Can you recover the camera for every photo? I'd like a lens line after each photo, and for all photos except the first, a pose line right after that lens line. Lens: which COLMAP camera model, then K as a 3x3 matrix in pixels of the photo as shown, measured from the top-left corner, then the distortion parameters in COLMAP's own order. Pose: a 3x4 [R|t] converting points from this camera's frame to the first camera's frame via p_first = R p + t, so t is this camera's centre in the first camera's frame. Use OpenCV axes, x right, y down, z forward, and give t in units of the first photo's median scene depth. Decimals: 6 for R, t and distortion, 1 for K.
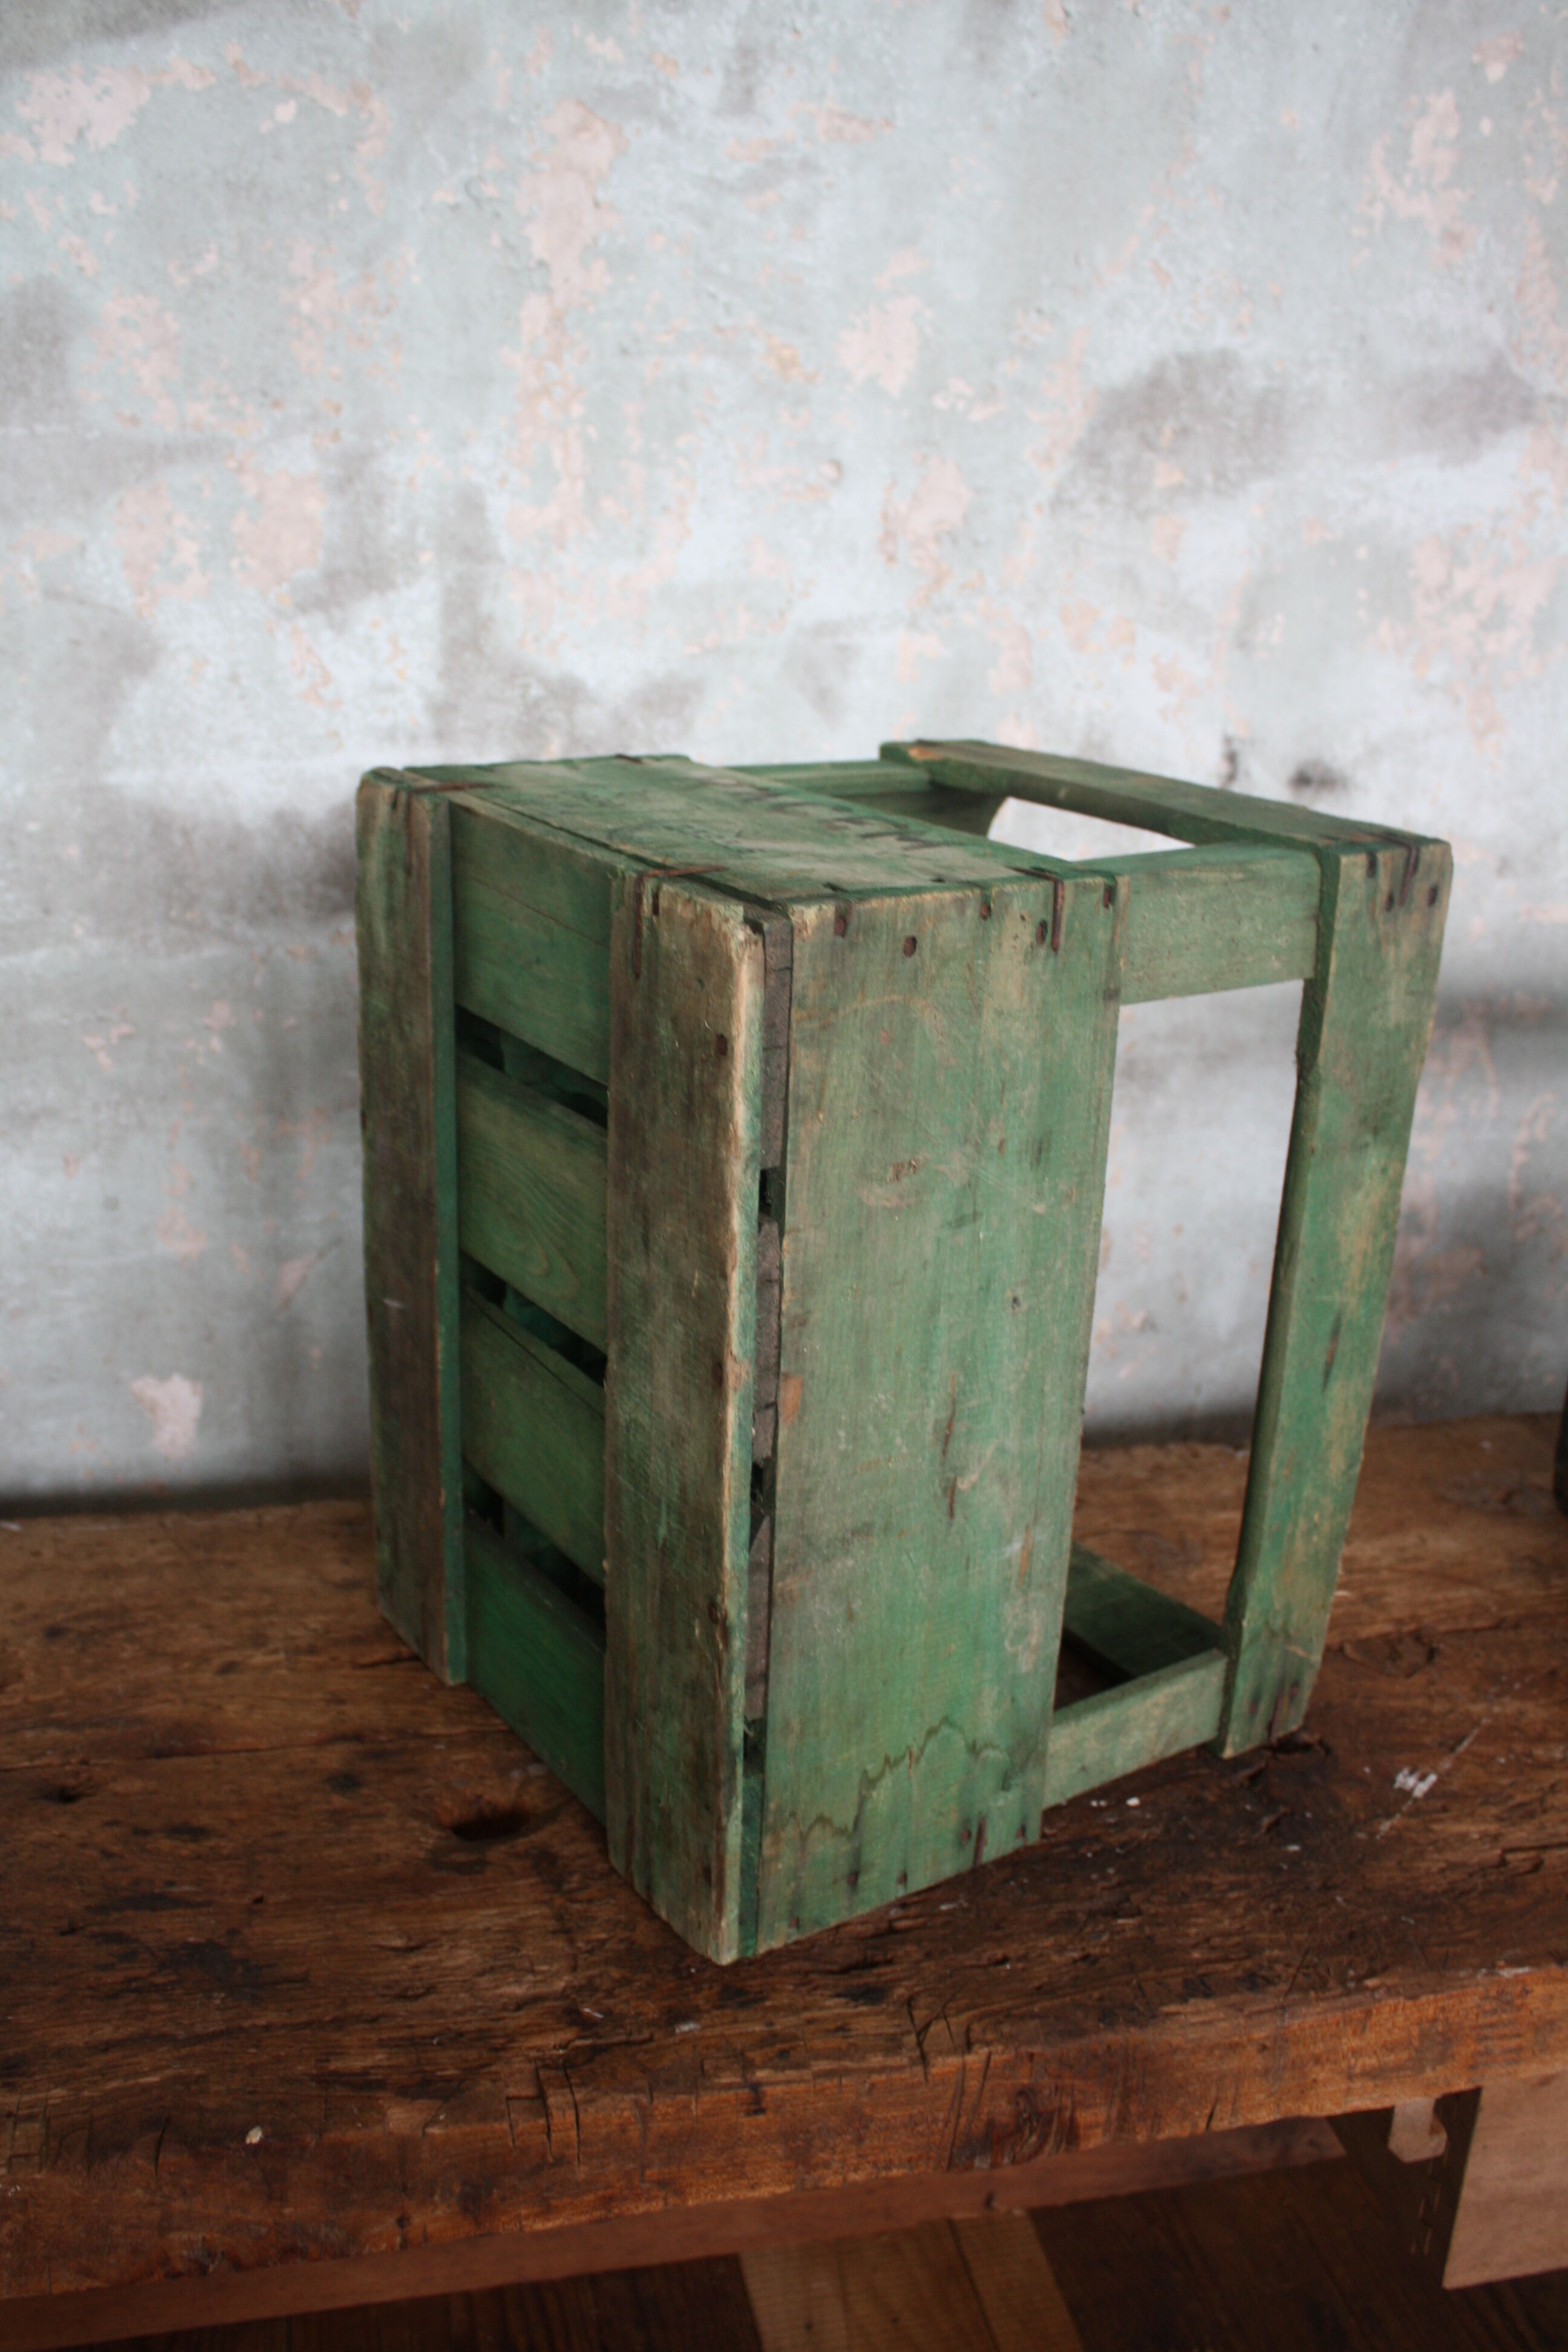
lens RADIAL K [[2133.7, 0, 787.0], [0, 2133.7, 1253.7], [0, 0, 1]] dist [-0.157158, 0.140799]
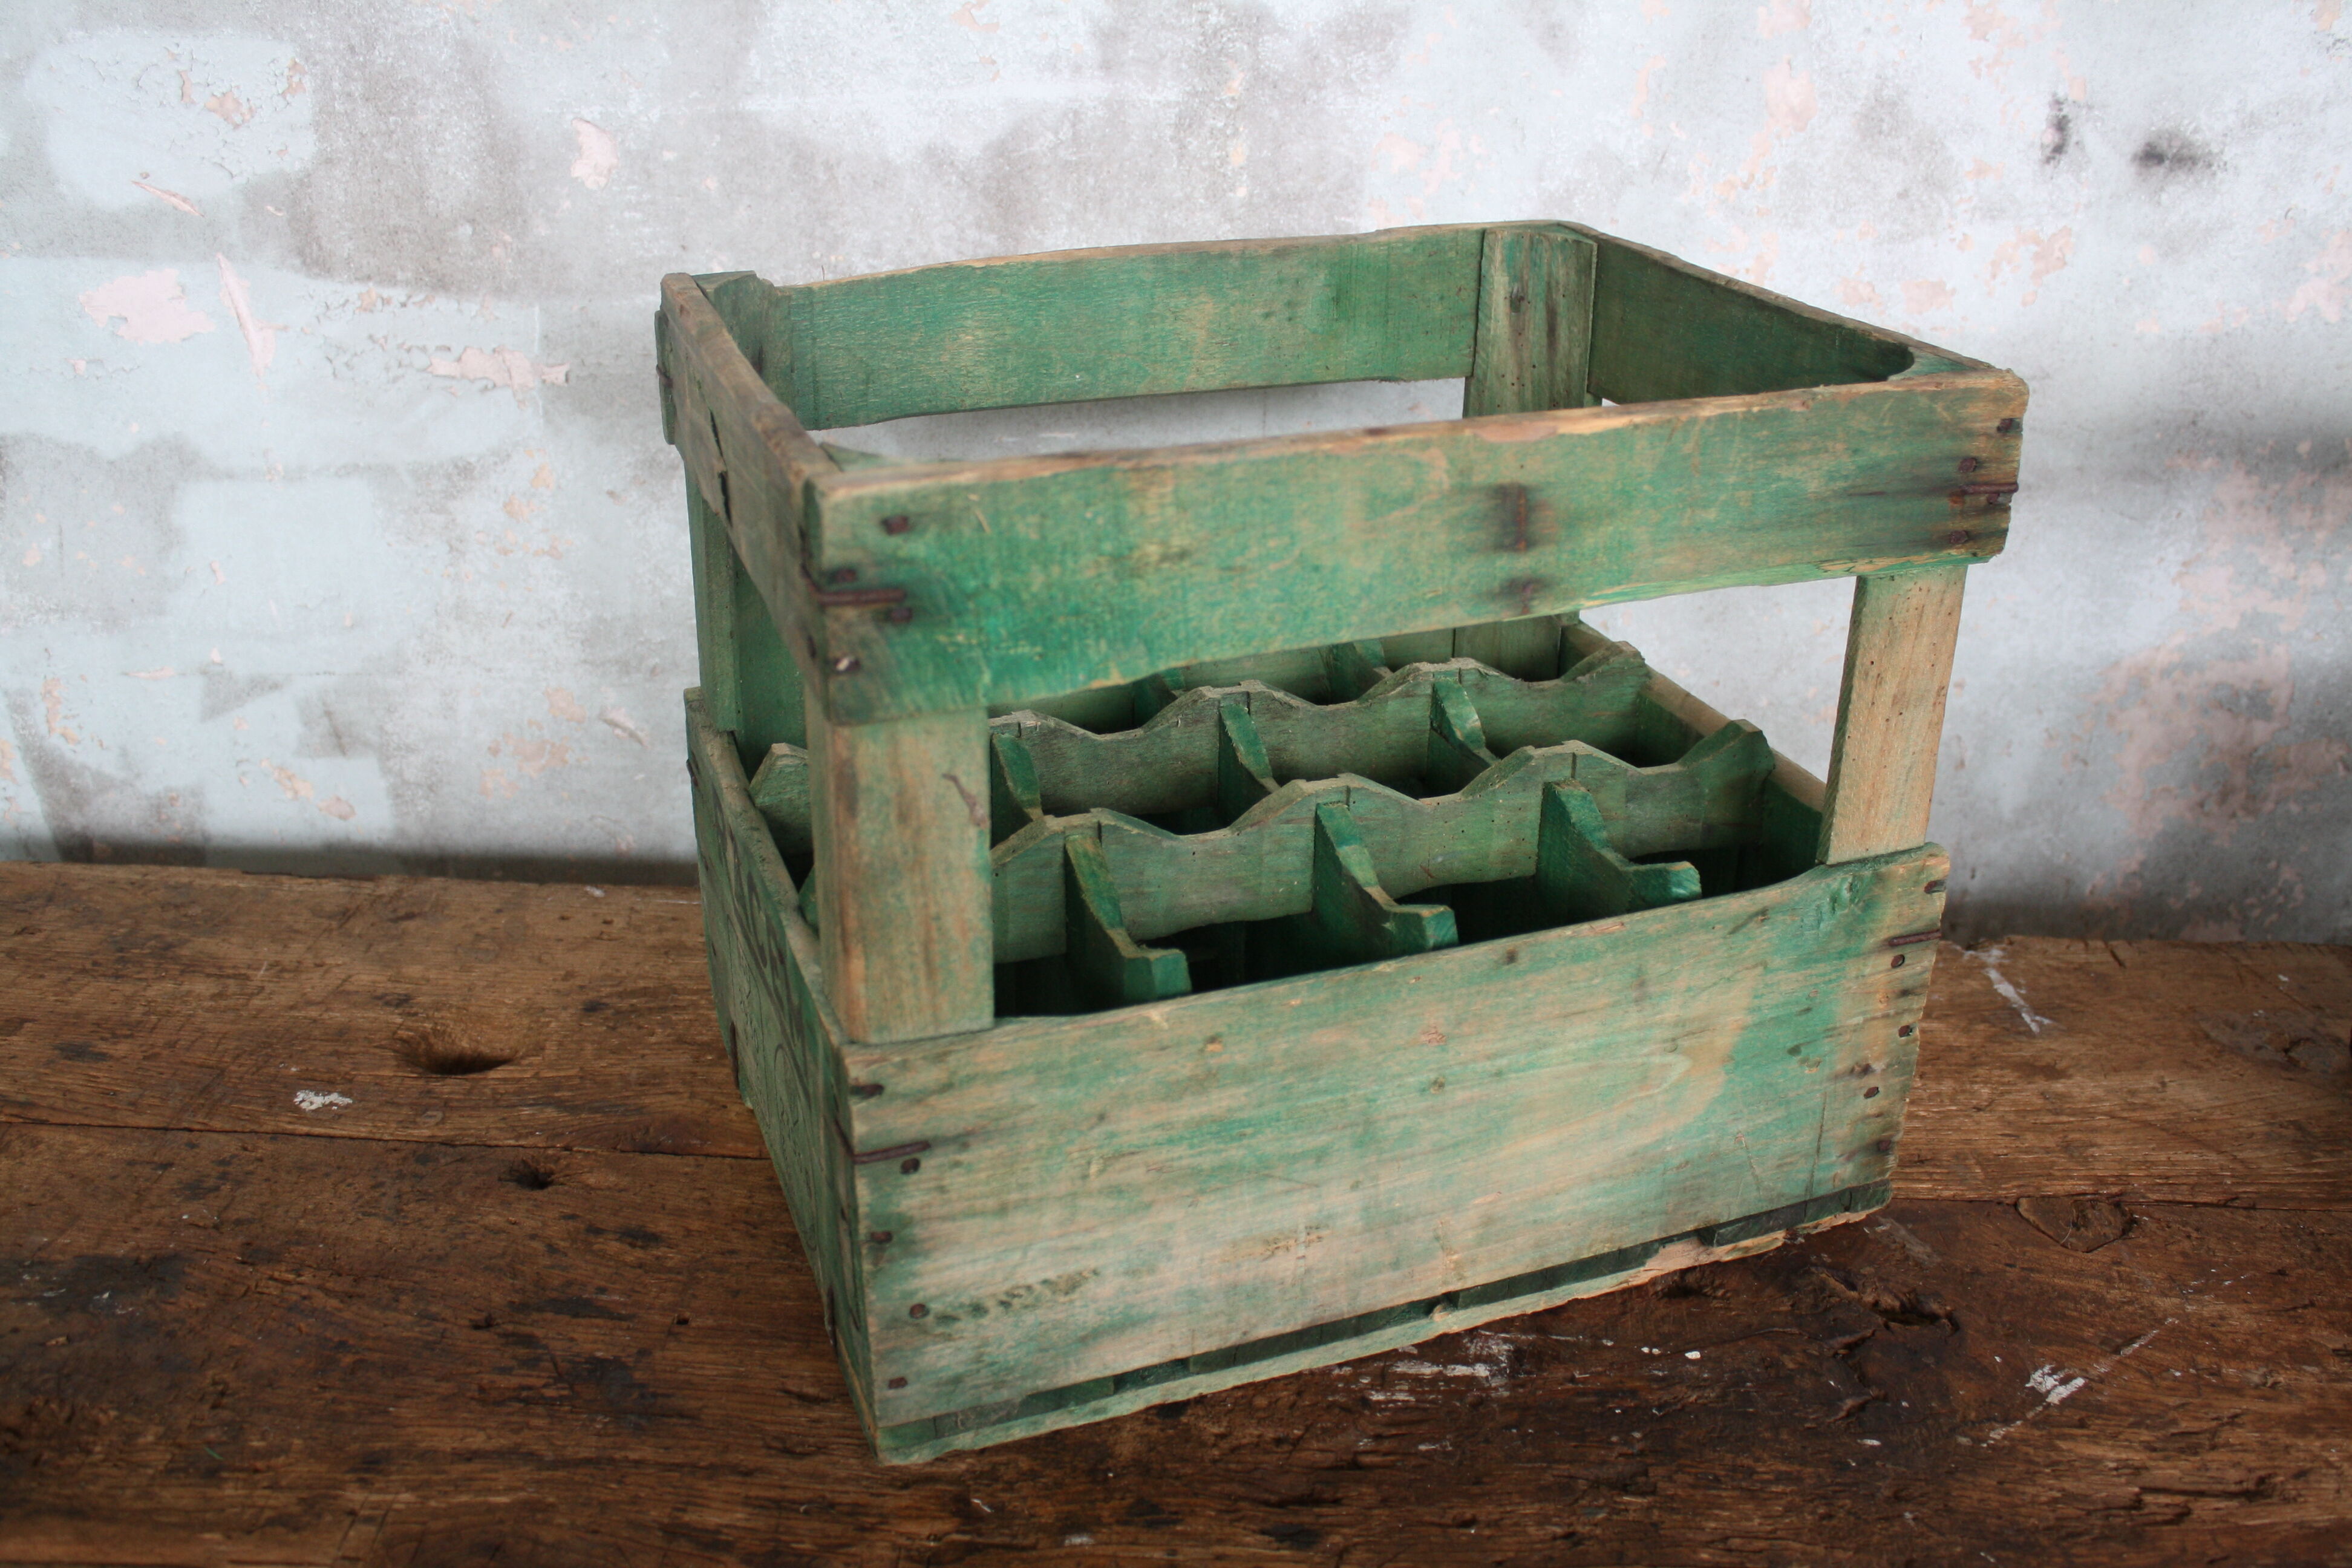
lens RADIAL K [[2154.4, 0, 1205.1], [0, 2154.4, 841.6], [0, 0, 1]] dist [-0.135348, 0.115246]
pose [[0.966273, 0.099007, -0.237725, 0.155475], [-0.078782, 0.992531, 0.093144, -0.007157], [0.245172, -0.071275, 0.966856, 0.143065]]
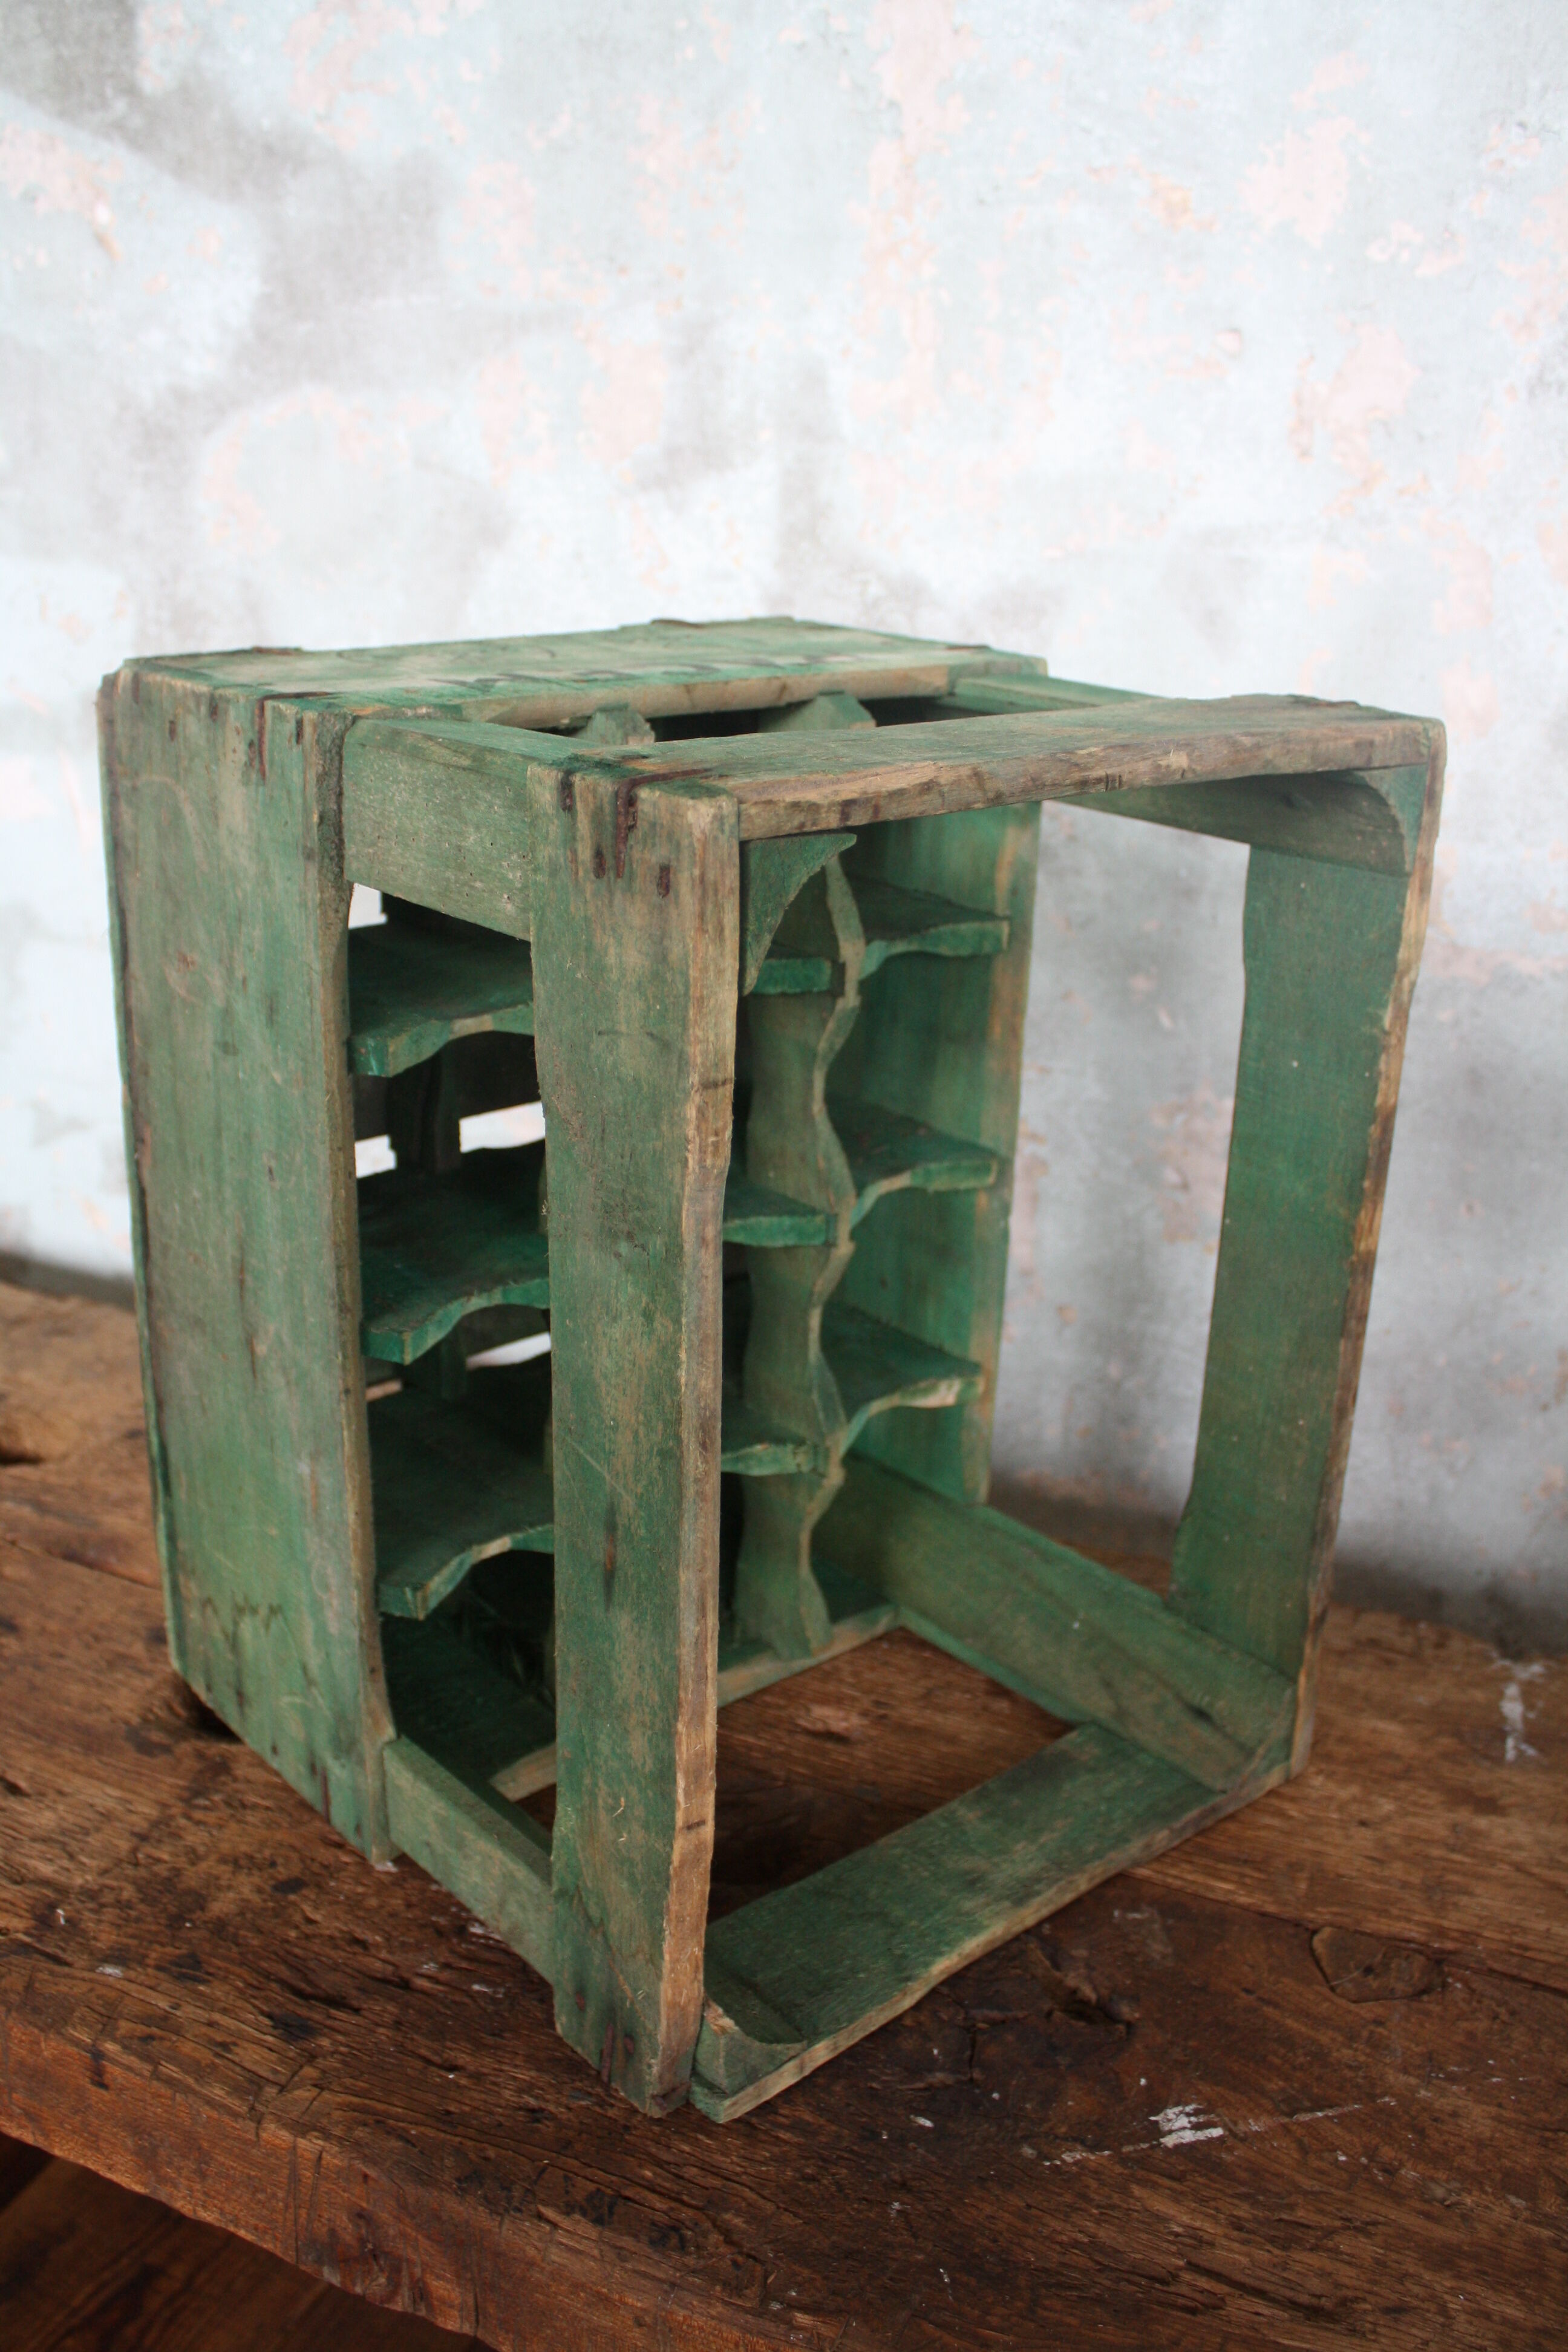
lens RADIAL K [[2133.7, 0, 787.0], [0, 2133.7, 1253.7], [0, 0, 1]] dist [-0.157158, 0.140799]
pose [[0.799570, 0.214900, -0.560808, 0.526262], [-0.218914, 0.973832, 0.061054, -0.047089], [0.559253, 0.073951, 0.825692, 0.327515]]
